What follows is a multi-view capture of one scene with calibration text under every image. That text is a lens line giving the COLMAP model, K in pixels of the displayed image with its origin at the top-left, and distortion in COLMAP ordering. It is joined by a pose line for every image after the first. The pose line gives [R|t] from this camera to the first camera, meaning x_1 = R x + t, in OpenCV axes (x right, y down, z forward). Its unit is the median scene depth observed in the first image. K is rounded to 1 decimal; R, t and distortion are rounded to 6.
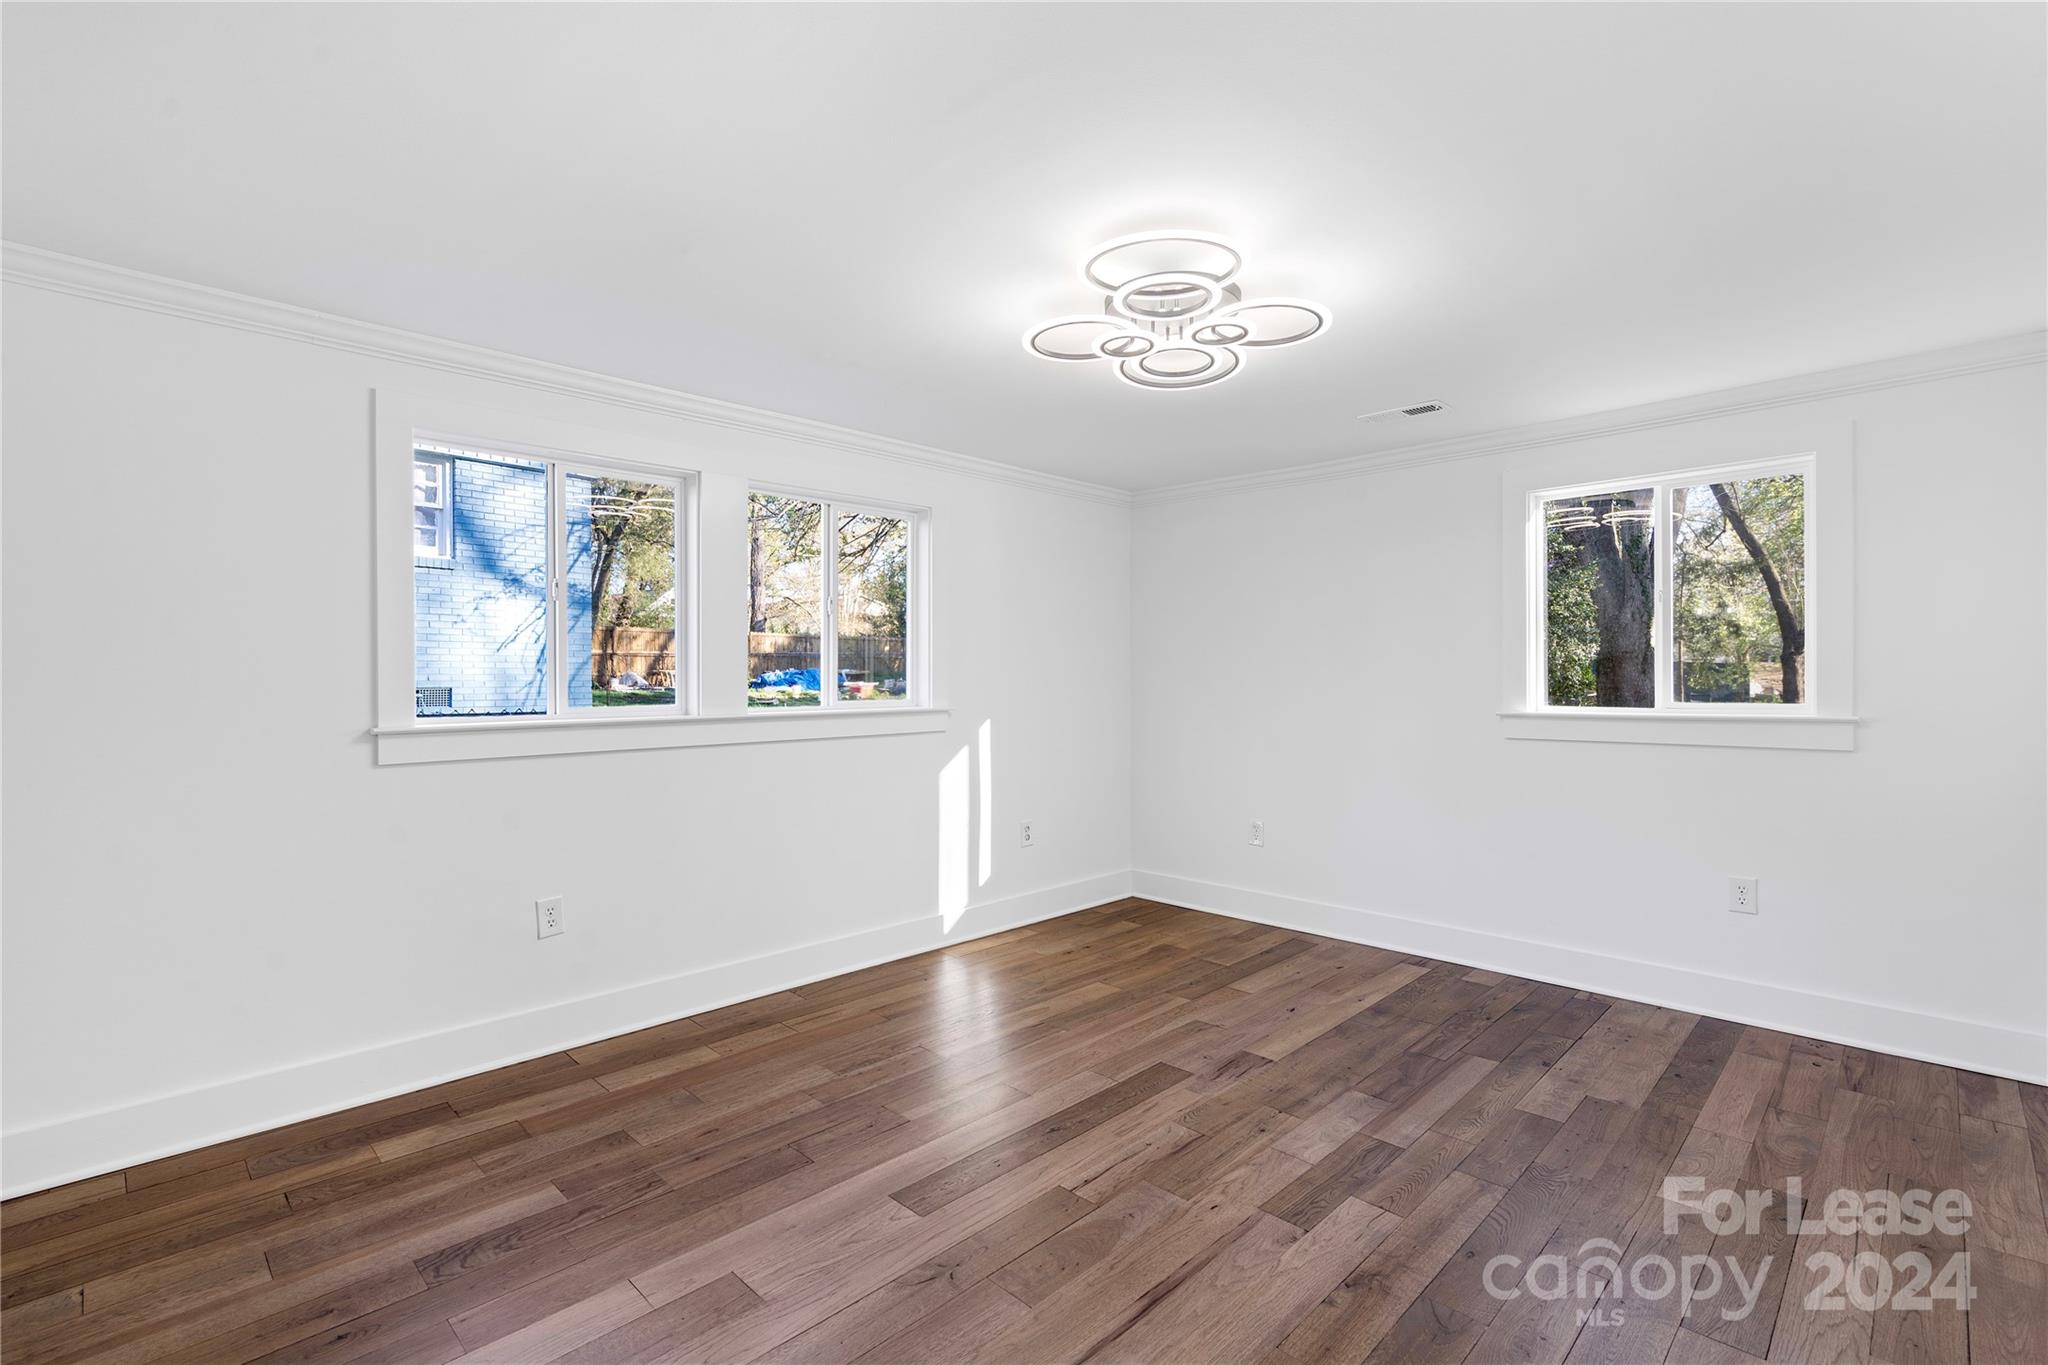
lens RADIAL K [[966.2, 0, 1029.5], [0, 966.2, 699.4], [0, 0, 1]] dist [-0.005417, -0.000585]
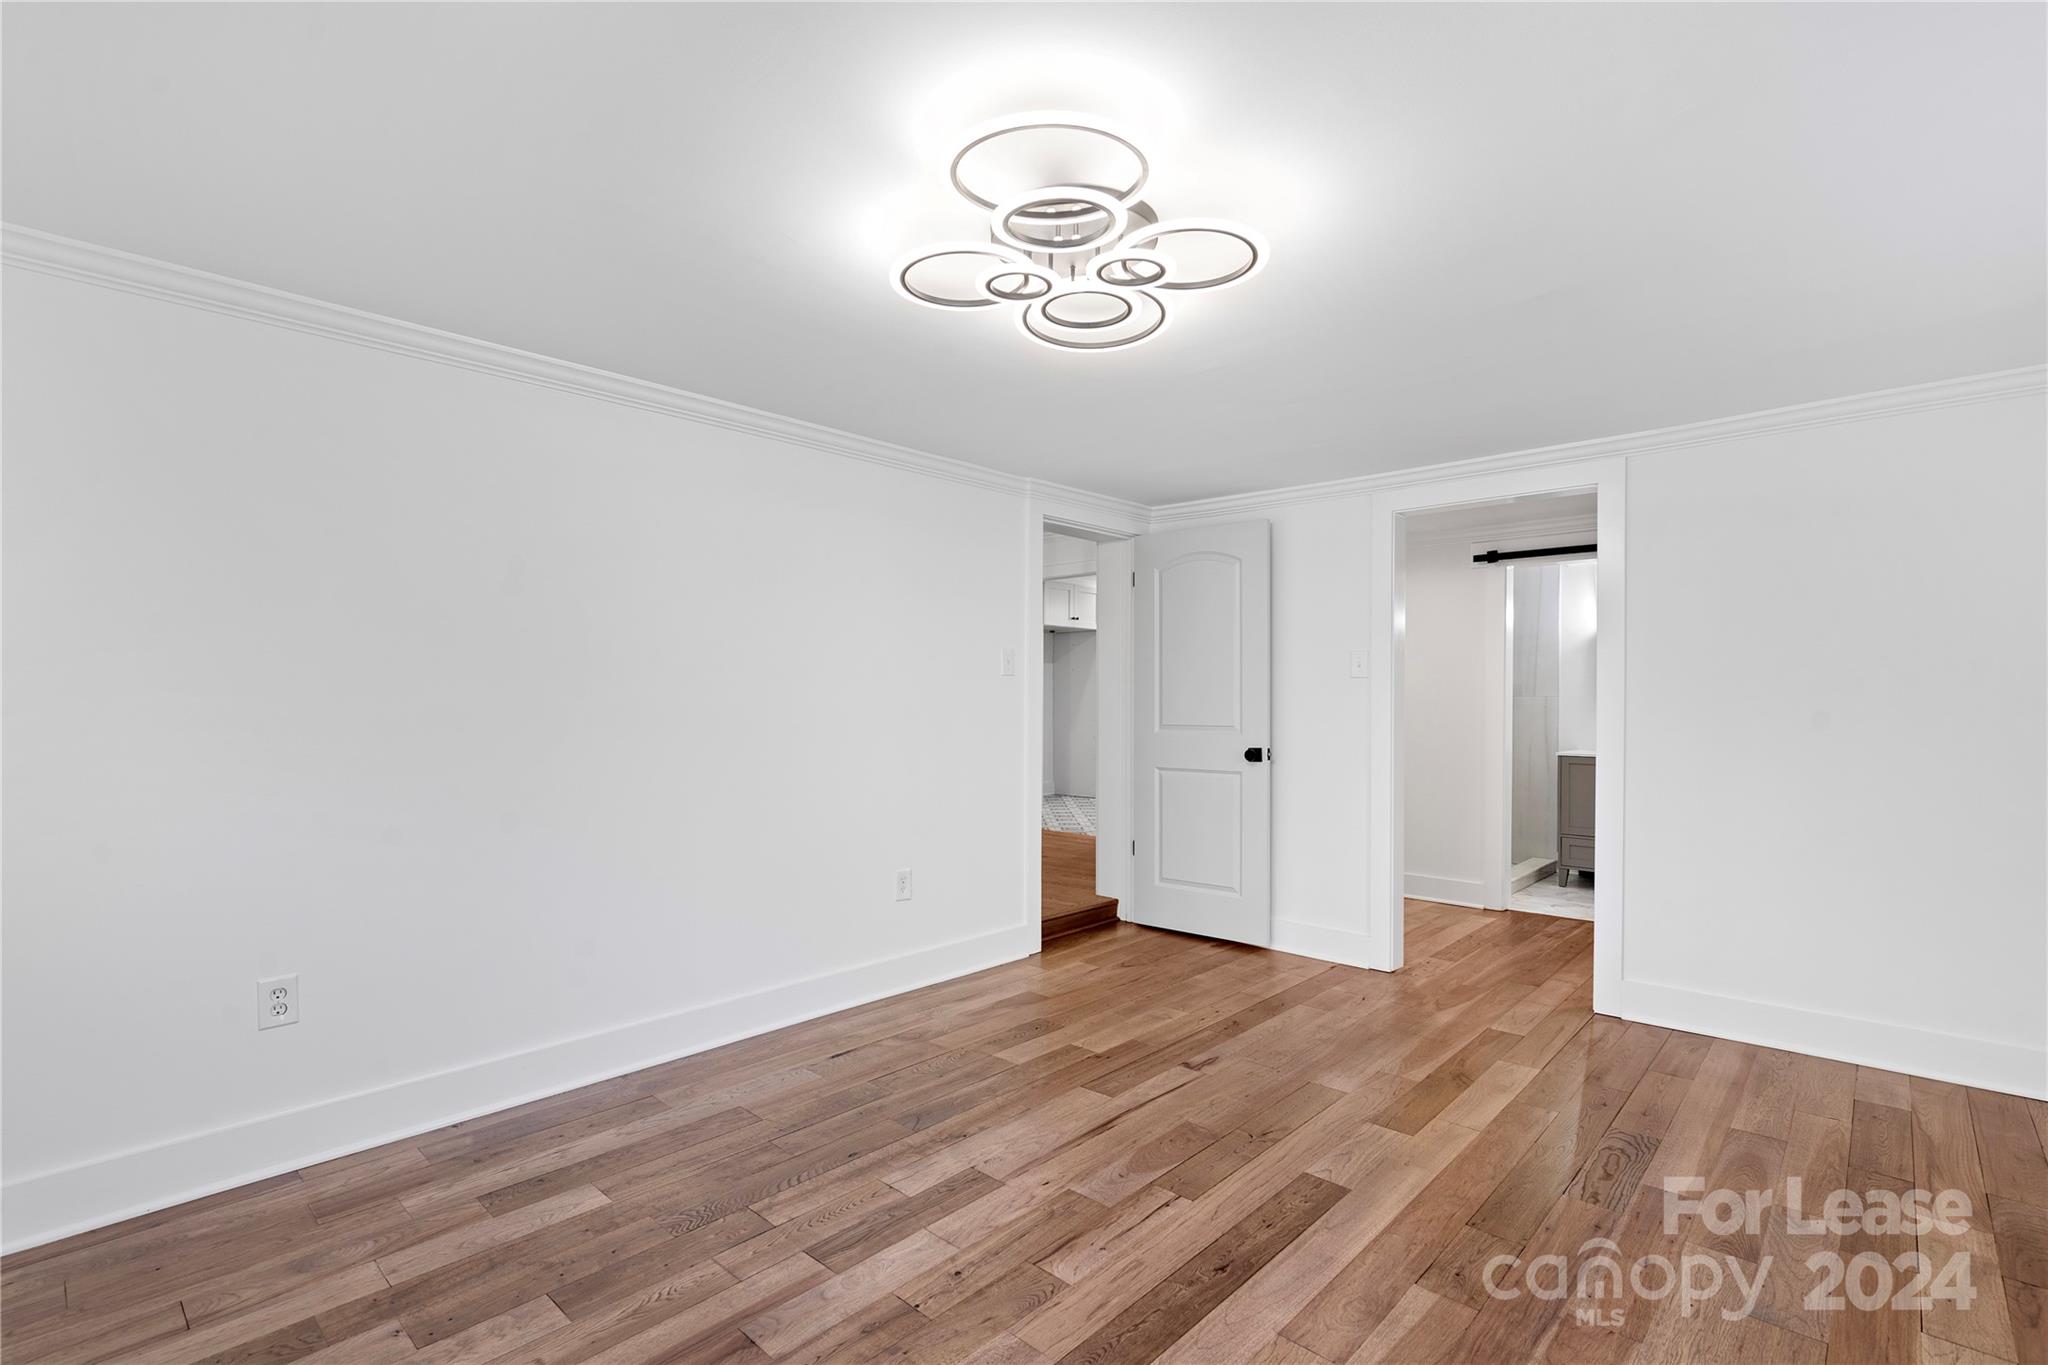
lens RADIAL K [[966.2, 0, 1029.5], [0, 966.2, 699.4], [0, 0, 1]] dist [-0.005417, -0.000585]
pose [[-0.999667, 0.001620, -0.025748, 0.228212], [0.001143, 0.999828, 0.018534, -0.039520], [0.025773, 0.018498, -0.999497, 2.002906]]
